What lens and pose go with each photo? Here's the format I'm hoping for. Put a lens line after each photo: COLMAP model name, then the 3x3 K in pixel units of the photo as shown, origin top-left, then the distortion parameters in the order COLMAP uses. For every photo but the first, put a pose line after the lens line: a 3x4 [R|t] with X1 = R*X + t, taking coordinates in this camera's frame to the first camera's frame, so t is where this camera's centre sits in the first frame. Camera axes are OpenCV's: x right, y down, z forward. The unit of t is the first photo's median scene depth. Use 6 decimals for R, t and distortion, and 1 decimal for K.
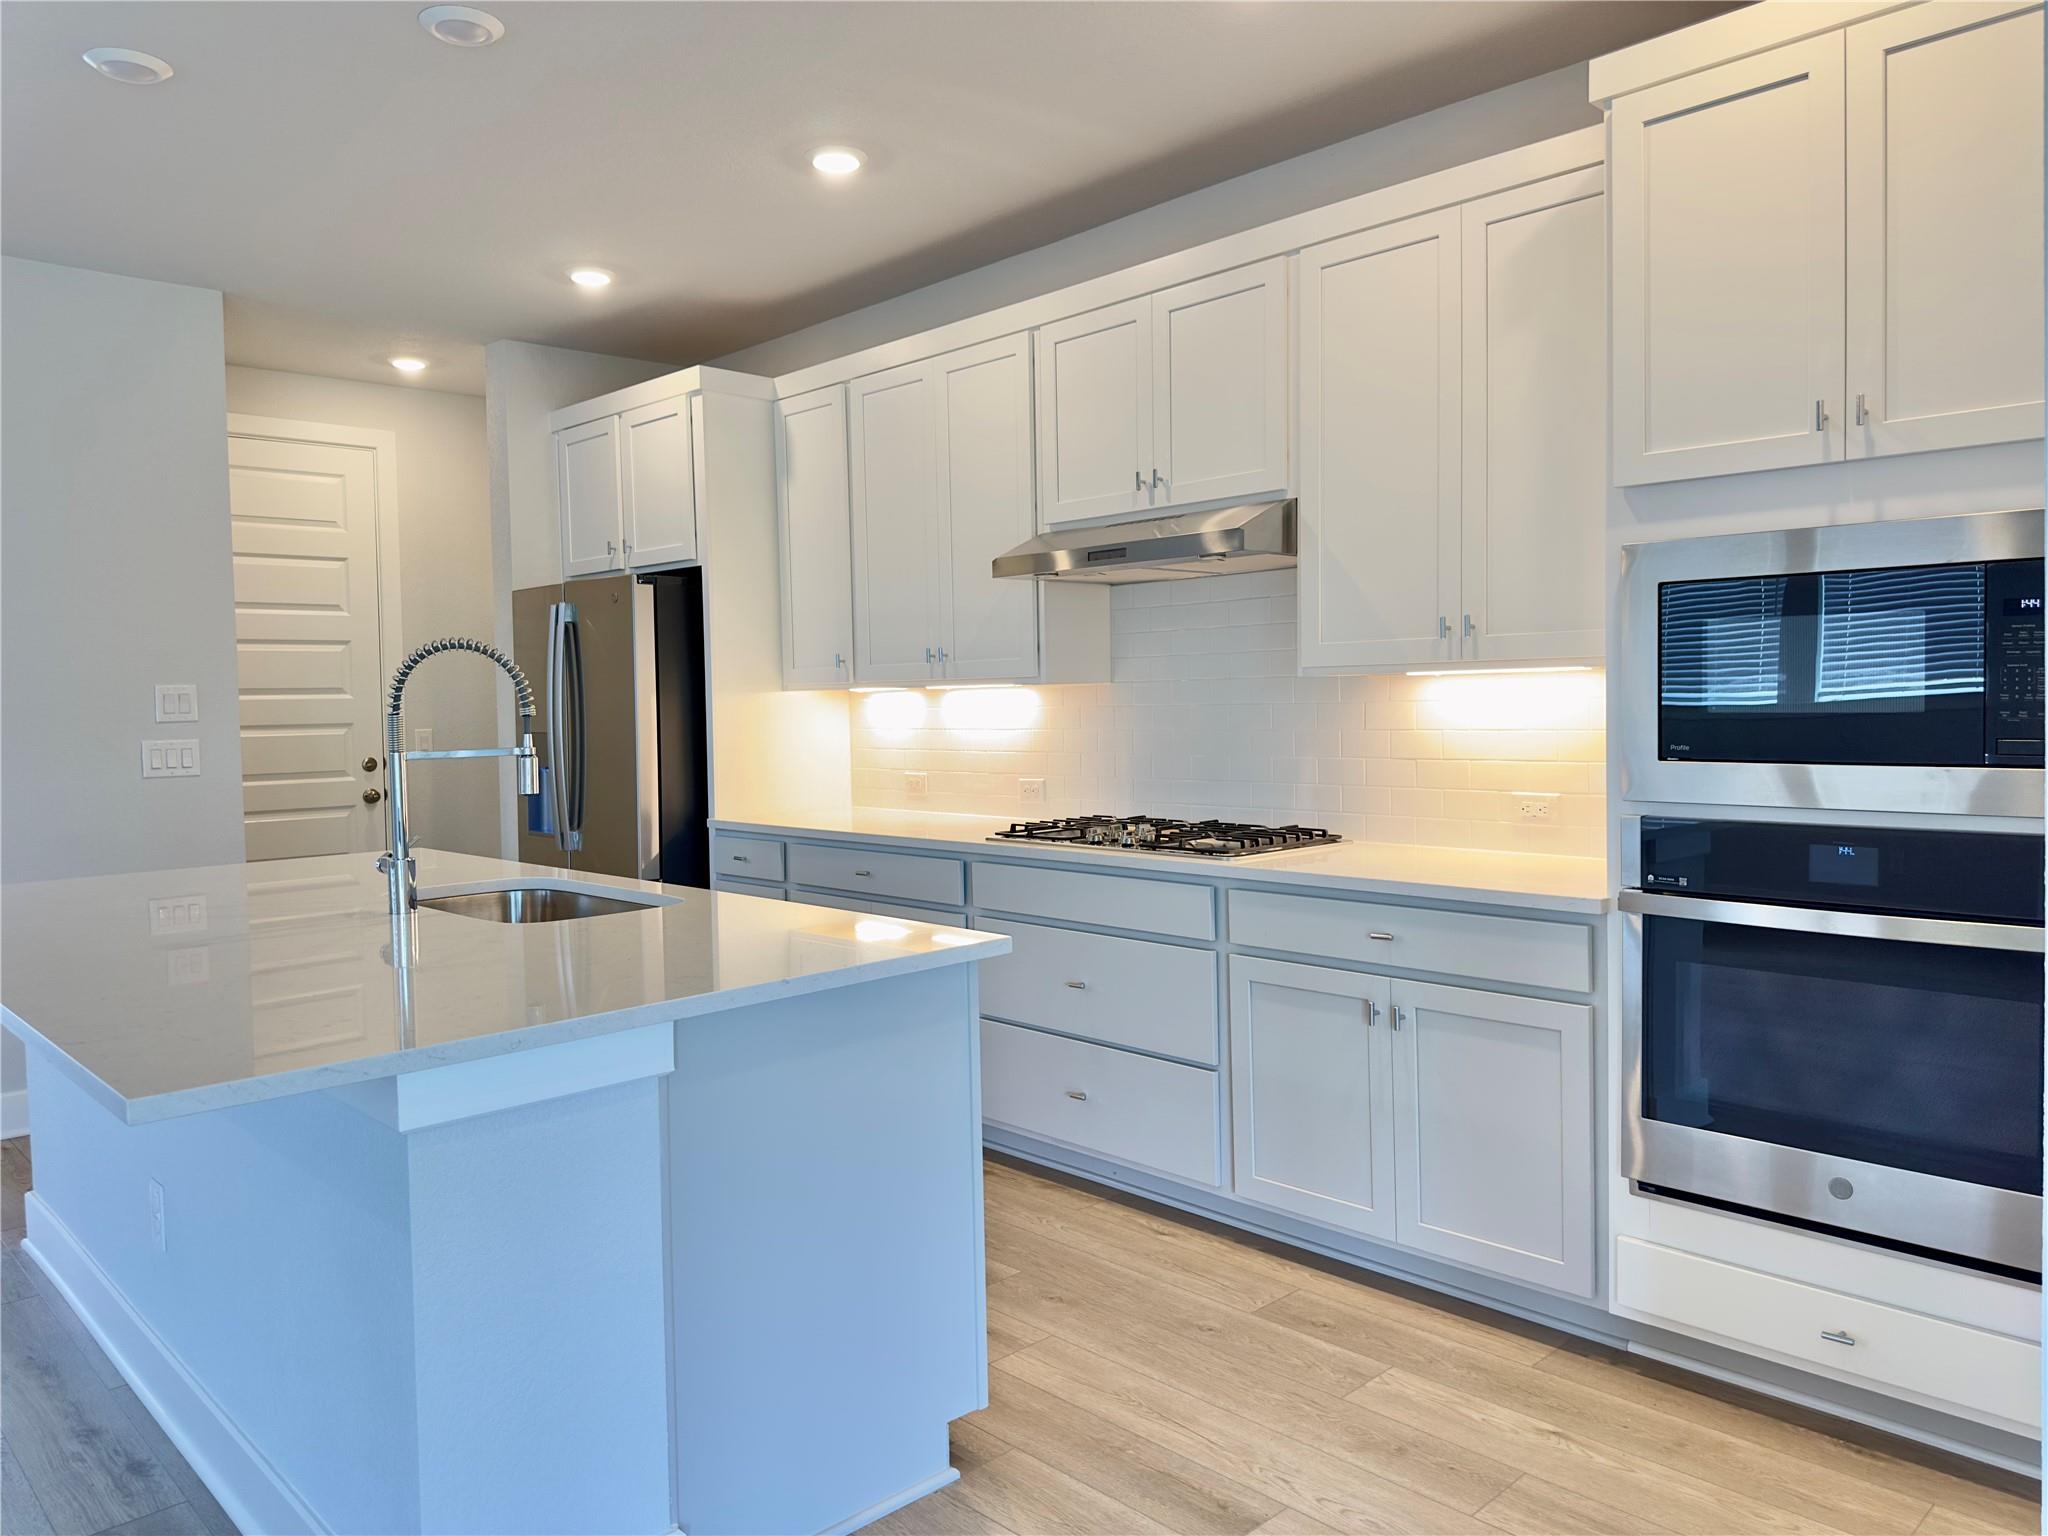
lens RADIAL K [[1444.3, 0, 1017.9], [0, 1444.3, 765.7], [0, 0, 1]] dist [-0.005352, -0.002846]
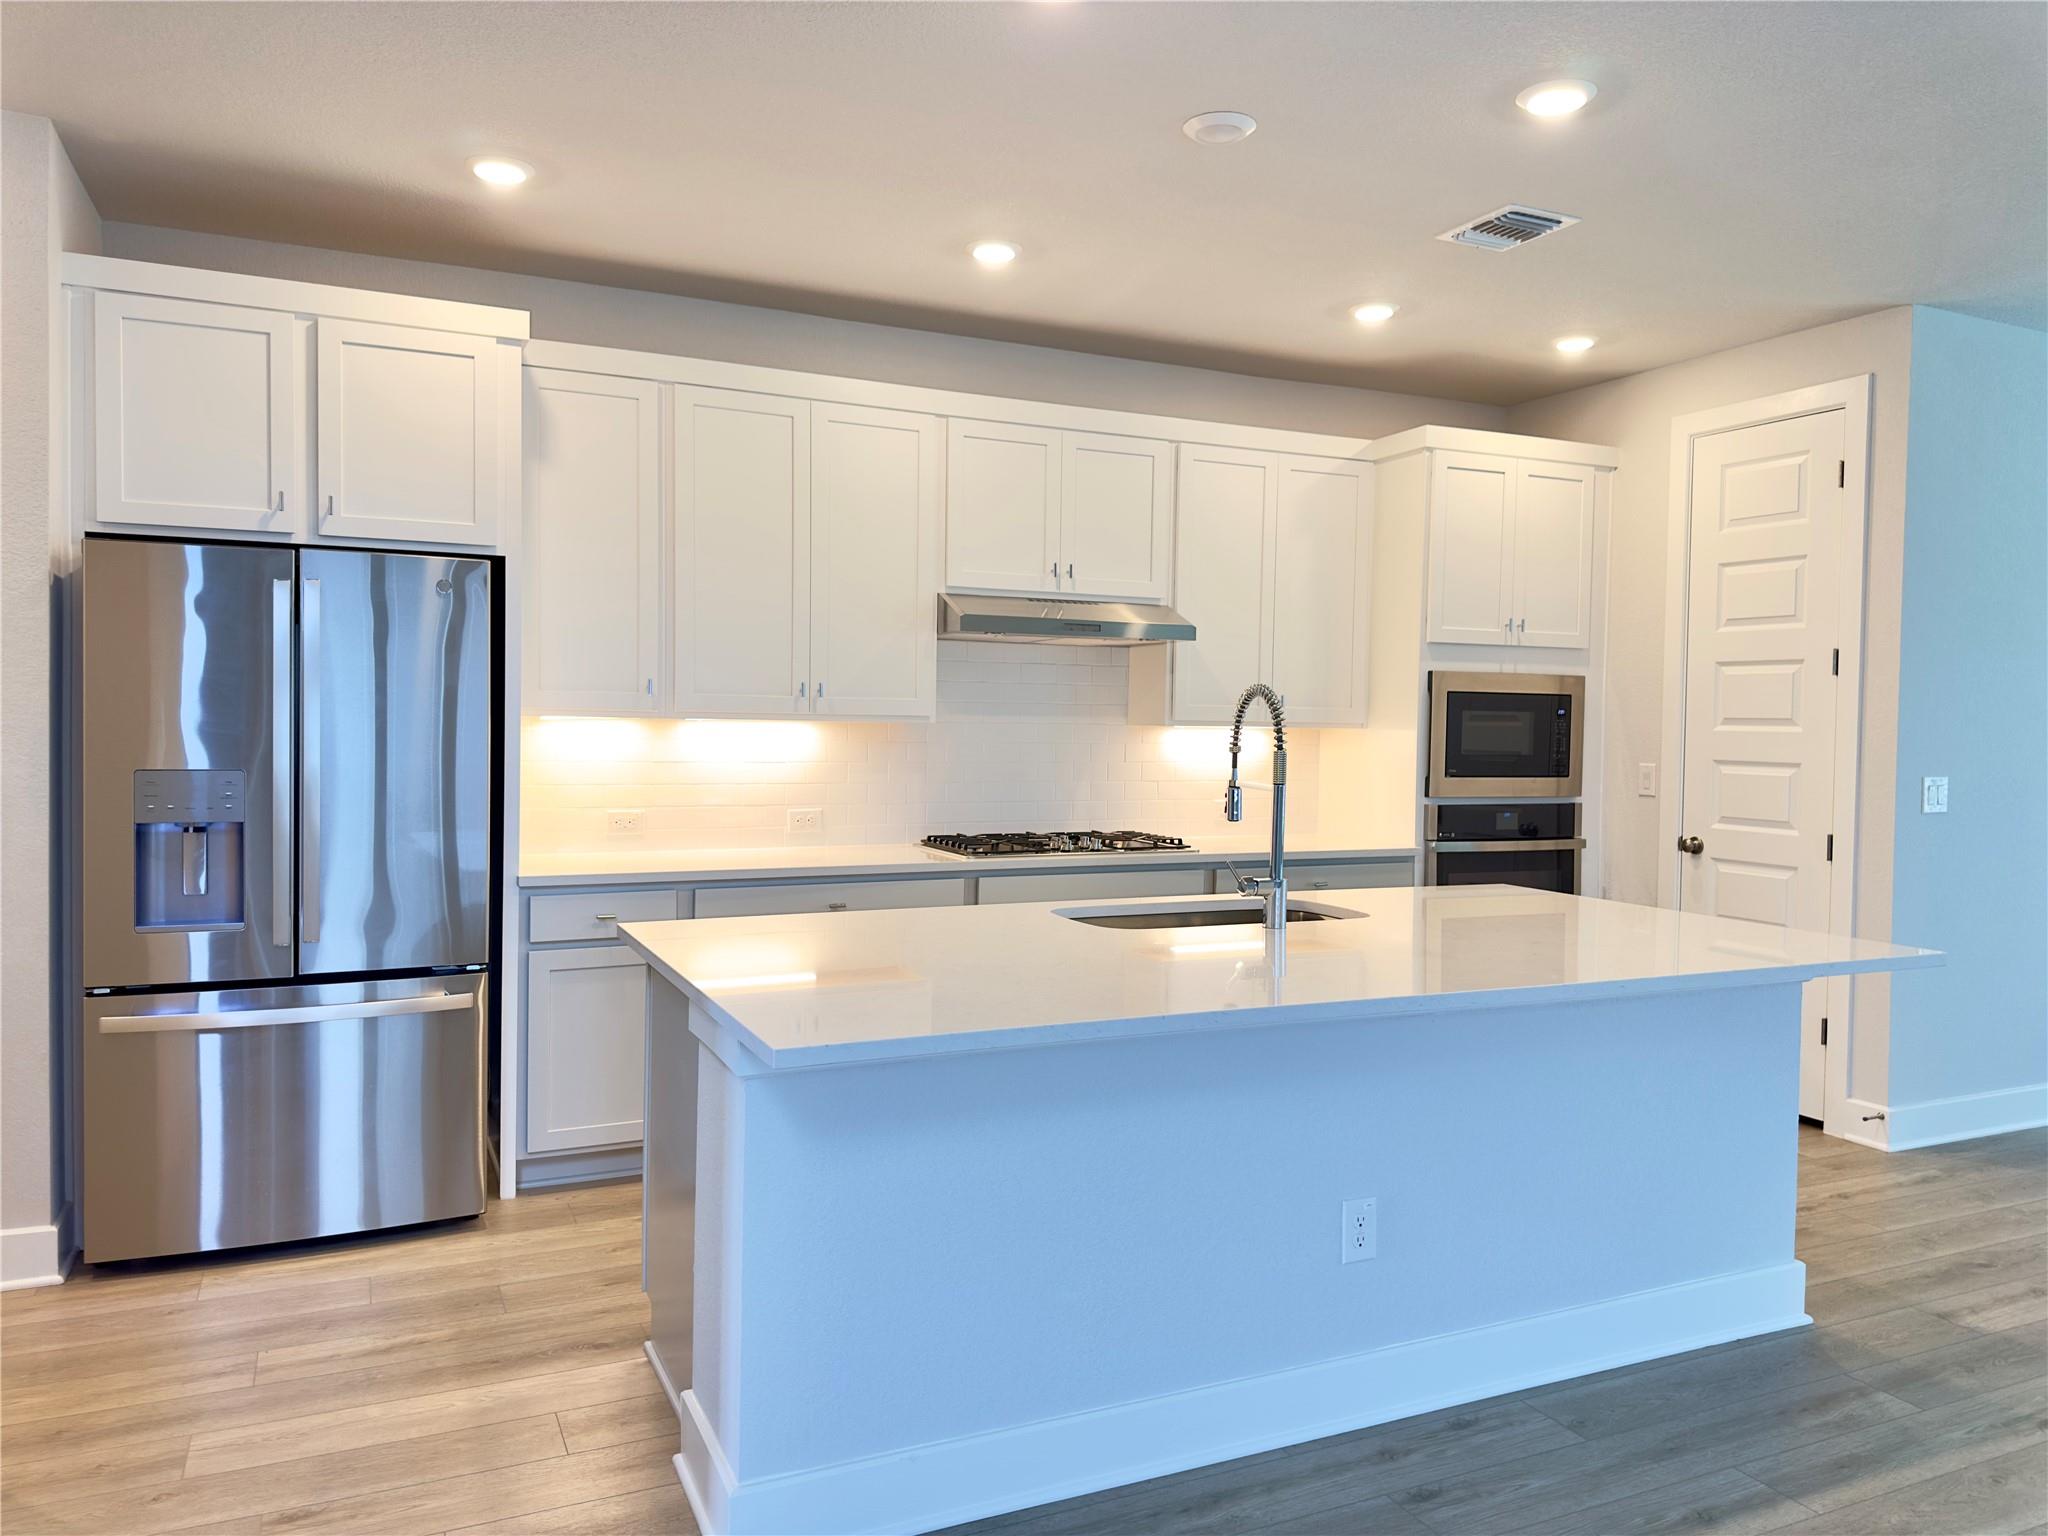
lens RADIAL K [[1444.3, 0, 1018.8], [0, 1444.3, 767.3], [0, 0, 1]] dist [-0.005352, -0.002846]
pose [[0.317210, 0.001651, 0.948354, -1.706133], [0.026340, 0.999597, -0.010551, -0.011729], [-0.947989, 0.028327, 0.317039, 0.923567]]
